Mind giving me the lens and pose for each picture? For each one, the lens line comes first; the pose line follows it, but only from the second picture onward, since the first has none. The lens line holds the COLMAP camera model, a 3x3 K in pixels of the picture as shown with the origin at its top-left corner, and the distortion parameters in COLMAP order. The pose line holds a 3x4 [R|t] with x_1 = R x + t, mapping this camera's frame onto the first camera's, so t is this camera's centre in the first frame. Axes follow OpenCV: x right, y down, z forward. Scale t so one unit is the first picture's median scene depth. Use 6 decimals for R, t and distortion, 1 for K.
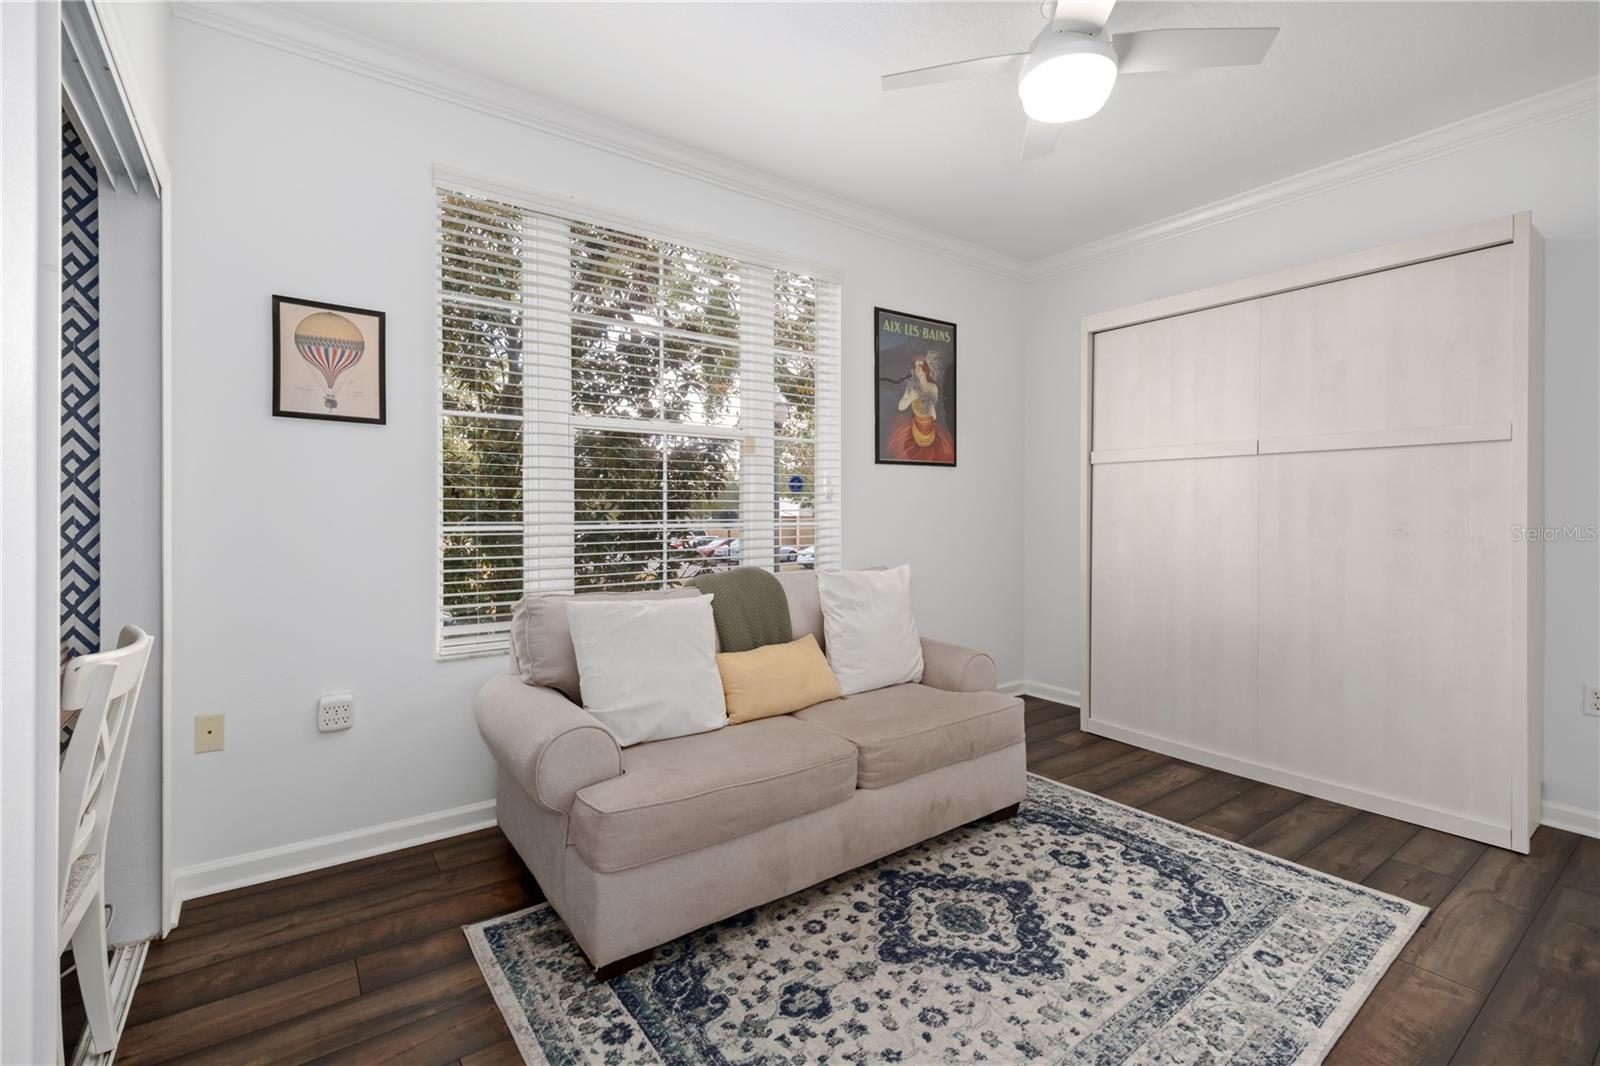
lens RADIAL K [[700.1, 0, 794.2], [0, 700.1, 513.3], [0, 0, 1]] dist [0.023819, -0.000262]
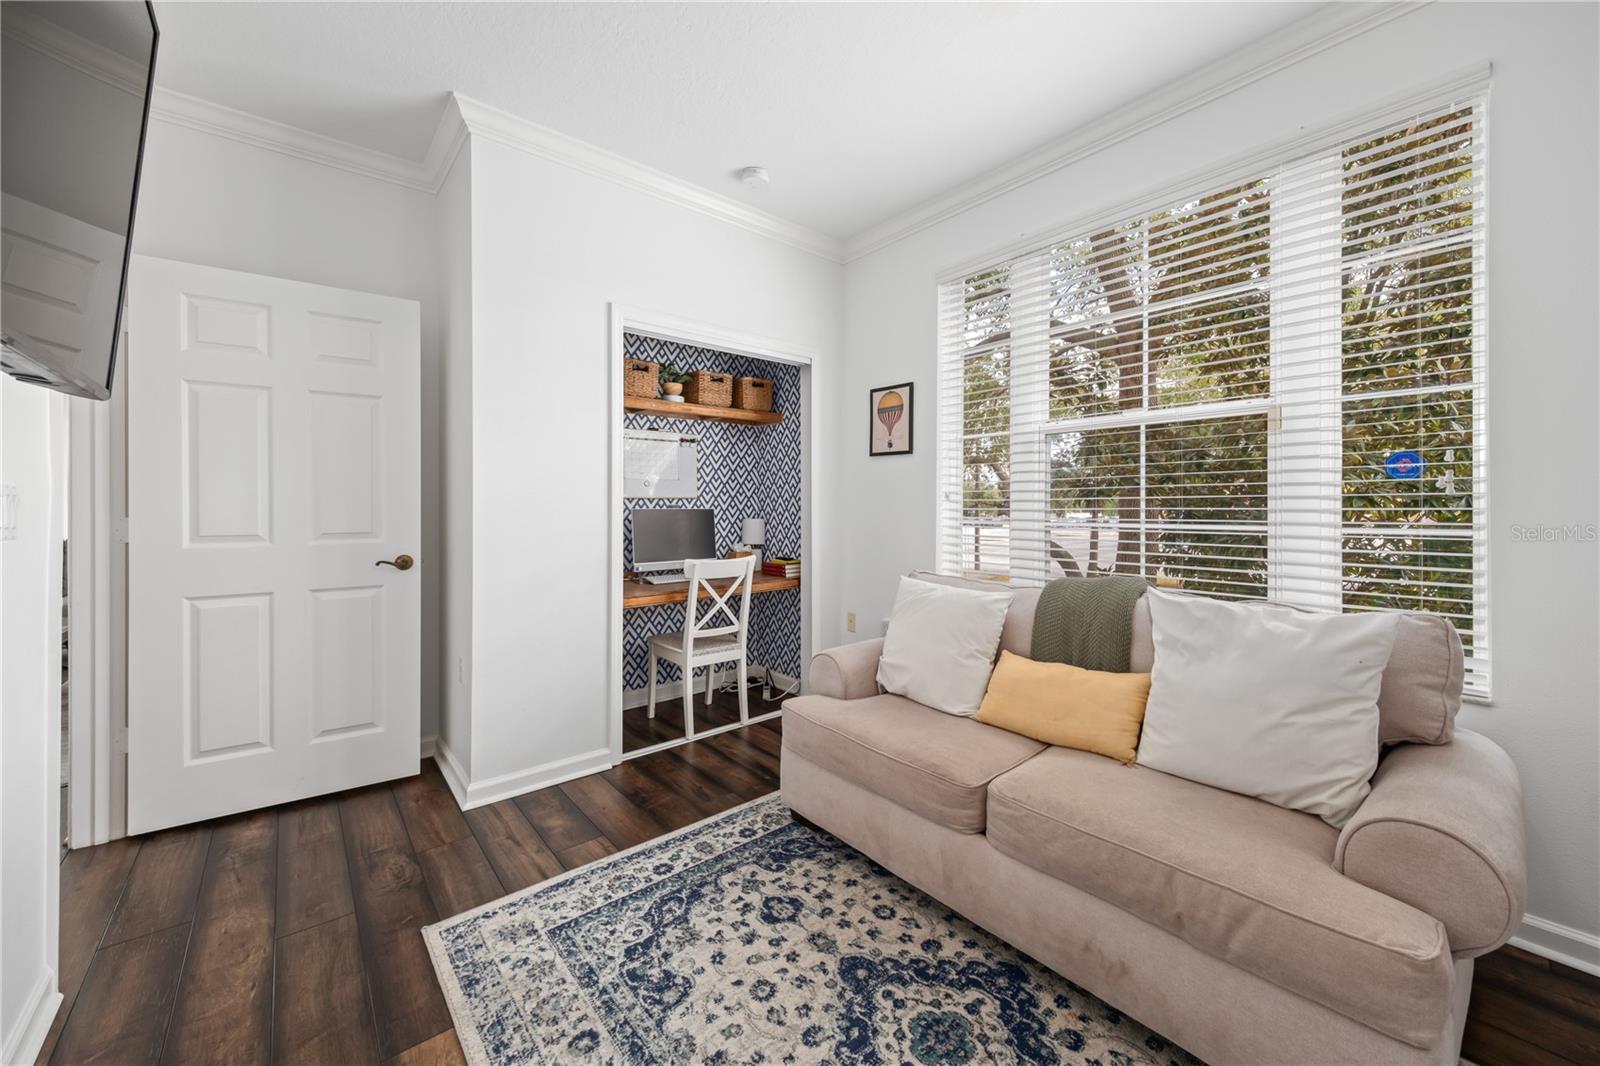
lens RADIAL K [[590.9, 0, 791.4], [0, 590.9, 513.2], [0, 0, 1]] dist [0.017950, -0.000189]
pose [[0.081552, 0.008090, -0.996636, 0.944707], [-0.005576, 0.999955, 0.007661, -0.003920], [0.996653, 0.004933, 0.081594, 0.846556]]
